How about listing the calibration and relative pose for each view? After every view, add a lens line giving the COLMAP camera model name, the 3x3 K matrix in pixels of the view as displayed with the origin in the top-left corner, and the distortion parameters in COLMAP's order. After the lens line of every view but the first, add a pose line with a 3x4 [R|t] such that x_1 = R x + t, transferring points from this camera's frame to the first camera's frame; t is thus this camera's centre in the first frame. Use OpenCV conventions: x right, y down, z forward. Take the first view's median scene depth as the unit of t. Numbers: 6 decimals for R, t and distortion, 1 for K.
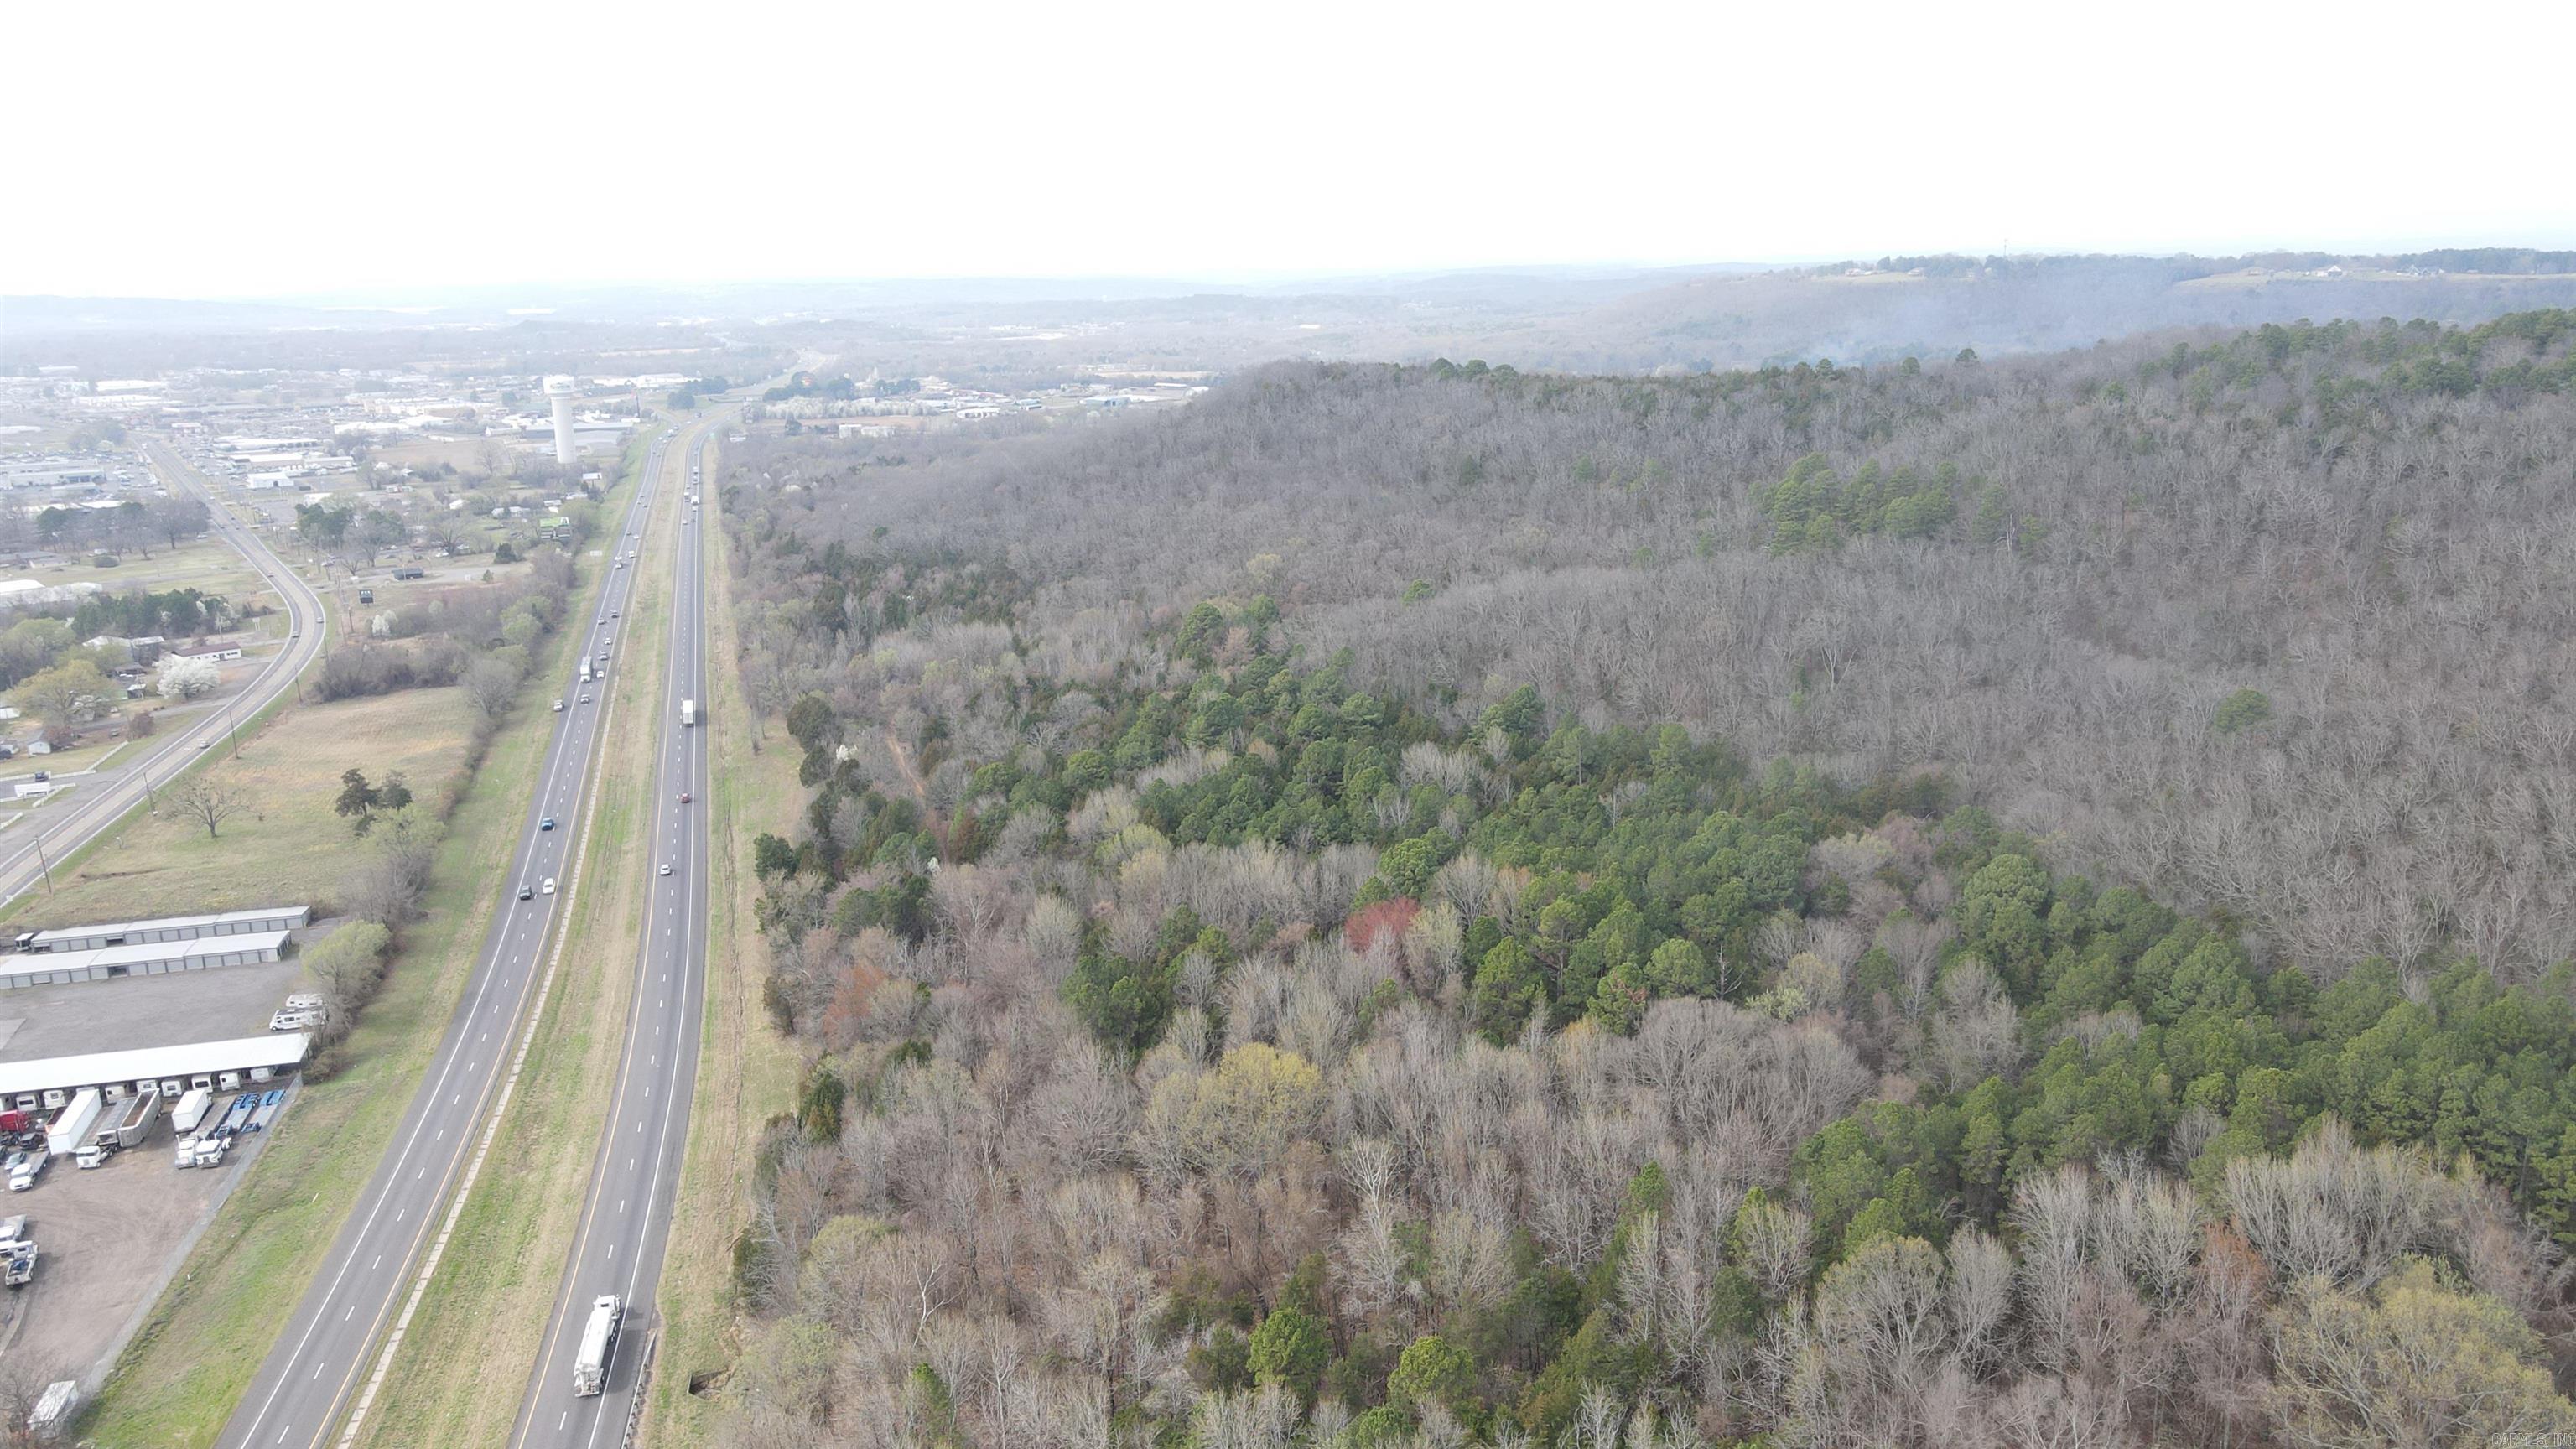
lens RADIAL K [[1916.9, 0, 1288.0], [0, 1916.9, 724.5], [0, 0, 1]] dist [0.000318, 0.029260]
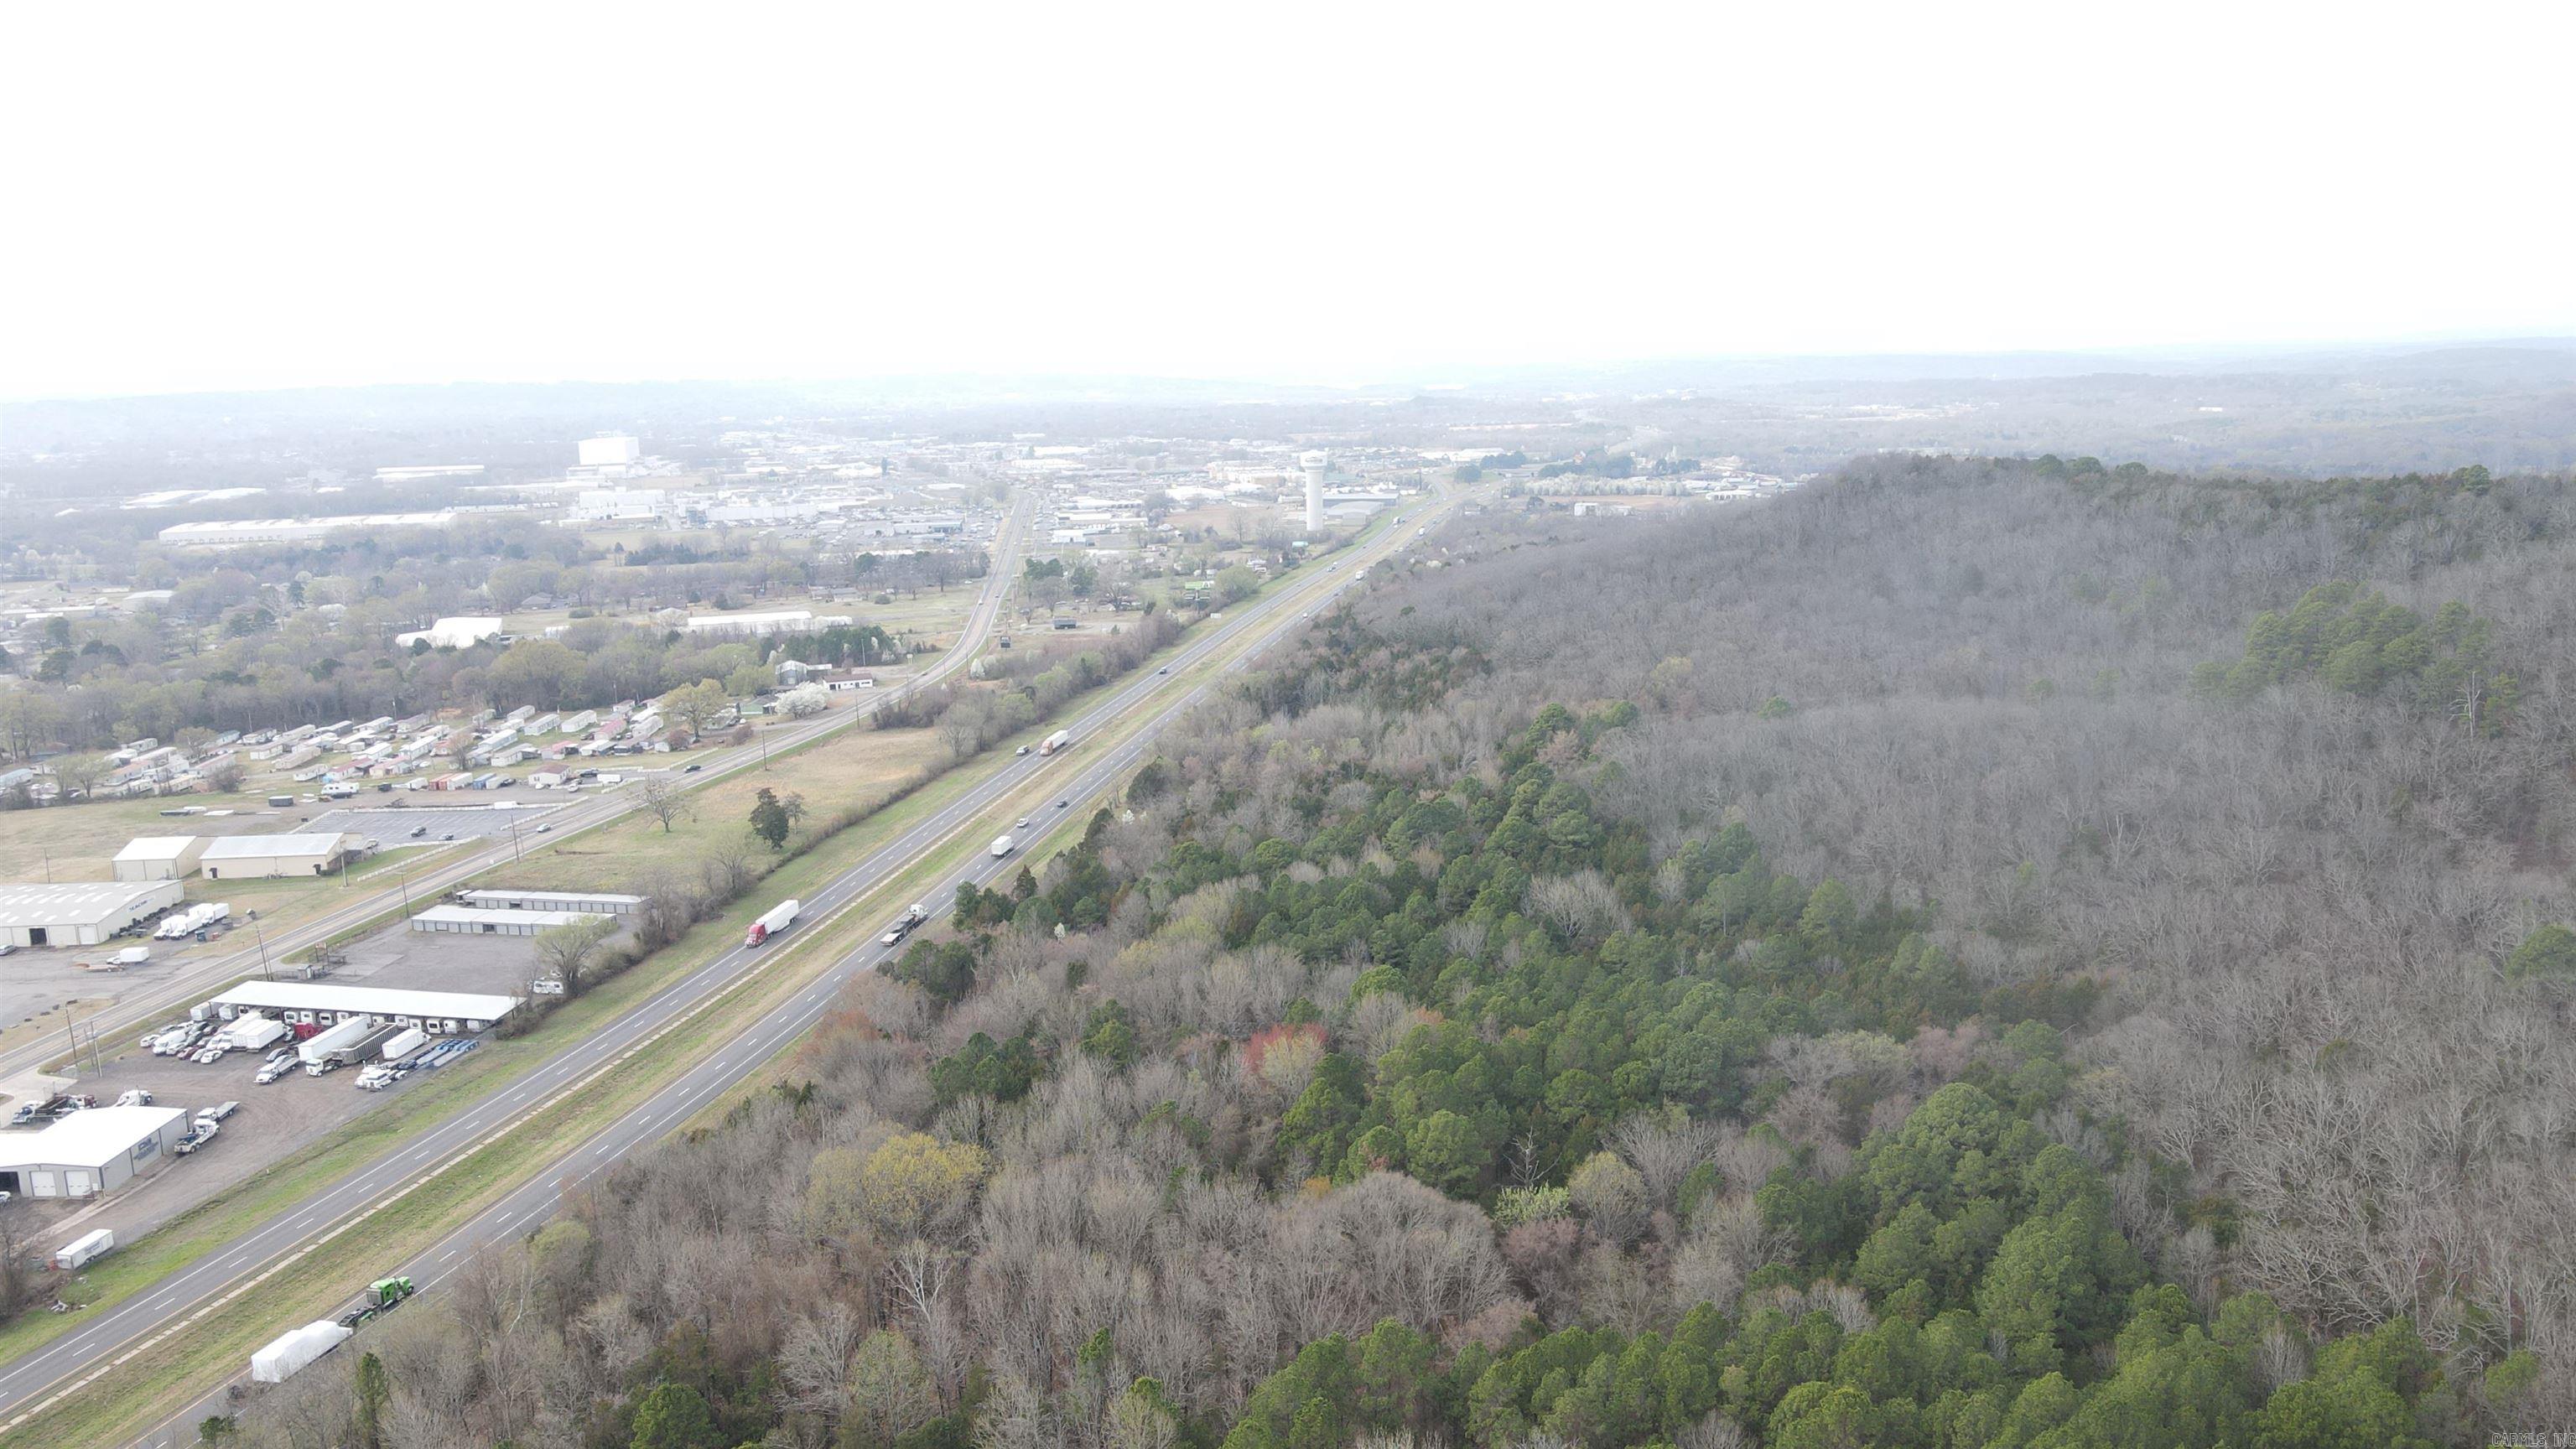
lens RADIAL K [[1937.5, 0, 1276.5], [0, 1937.5, 682.9], [0, 0, 1]] dist [-0.032756, 0.104458]
pose [[0.889209, 0.073473, -0.451562, 0.291376], [-0.100654, 0.994254, -0.036434, -0.026073], [0.446291, 0.077849, 0.891495, 0.073266]]
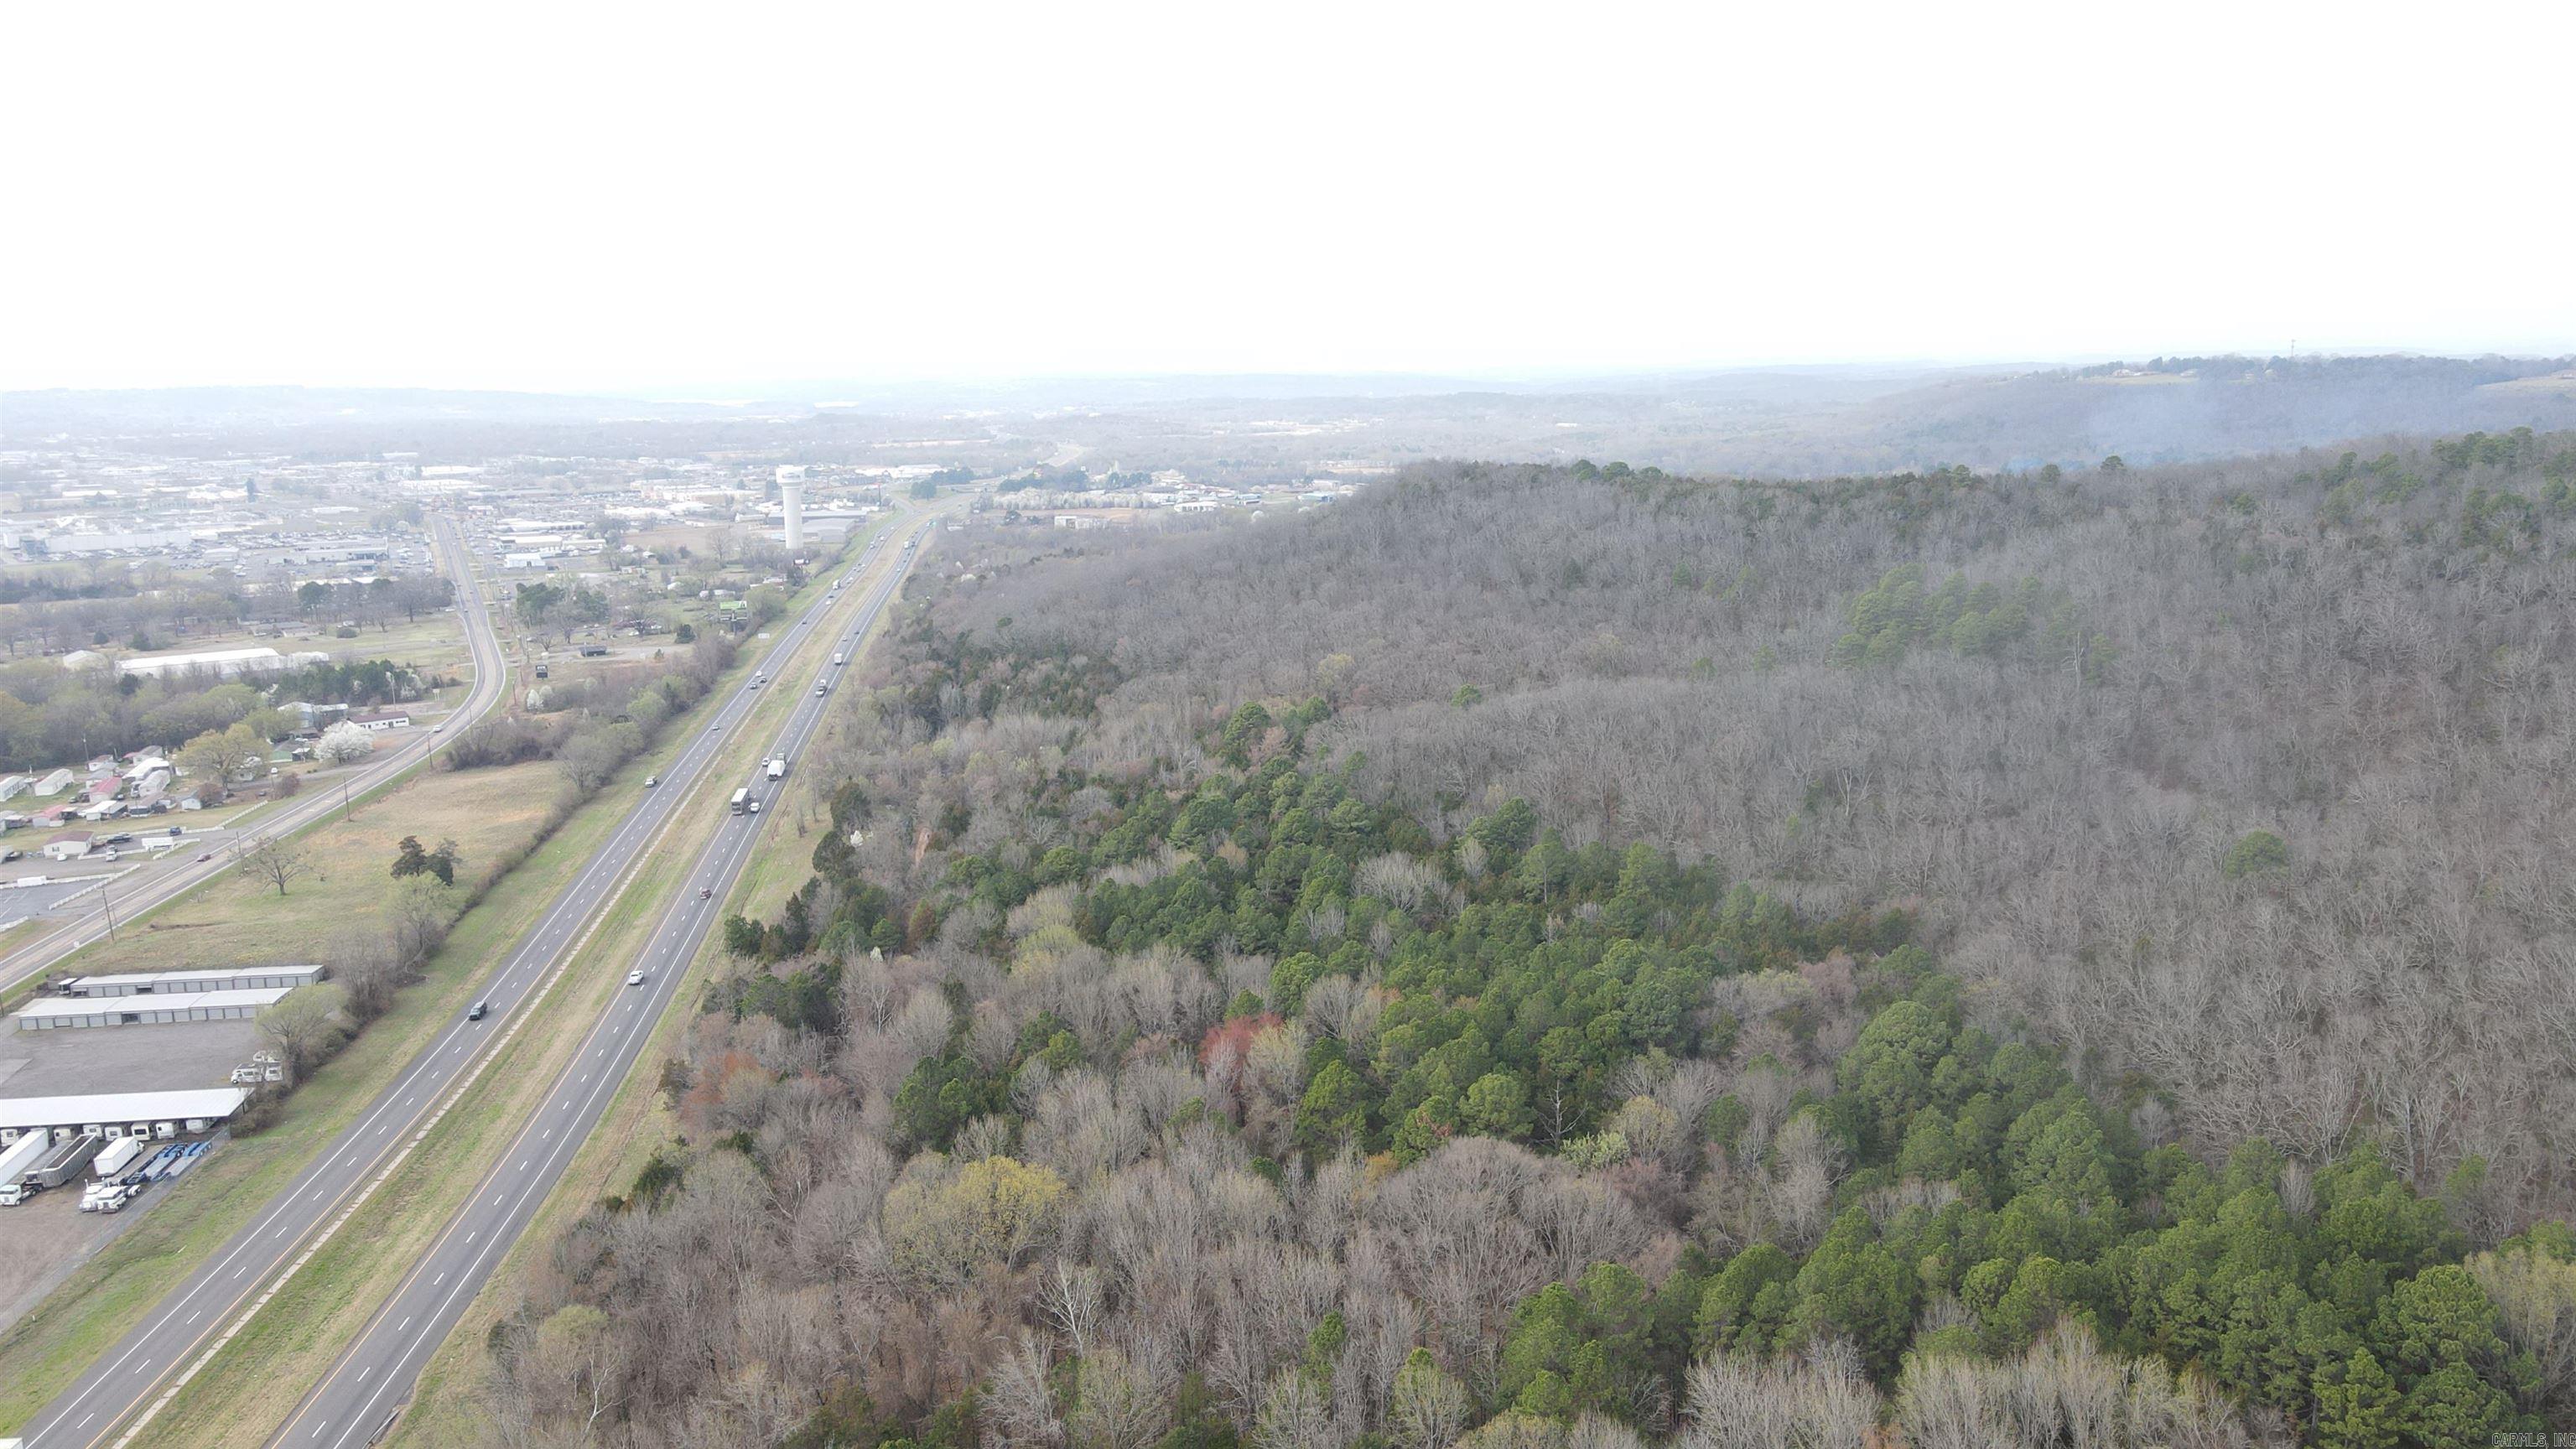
lens RADIAL K [[1916.9, 0, 1288.0], [0, 1916.9, 724.5], [0, 0, 1]] dist [0.000318, 0.029260]
pose [[0.988989, 0.031185, -0.144663, 0.128395], [-0.038193, 0.998215, -0.045918, -0.007203], [0.142973, 0.050938, 0.988415, 0.021575]]
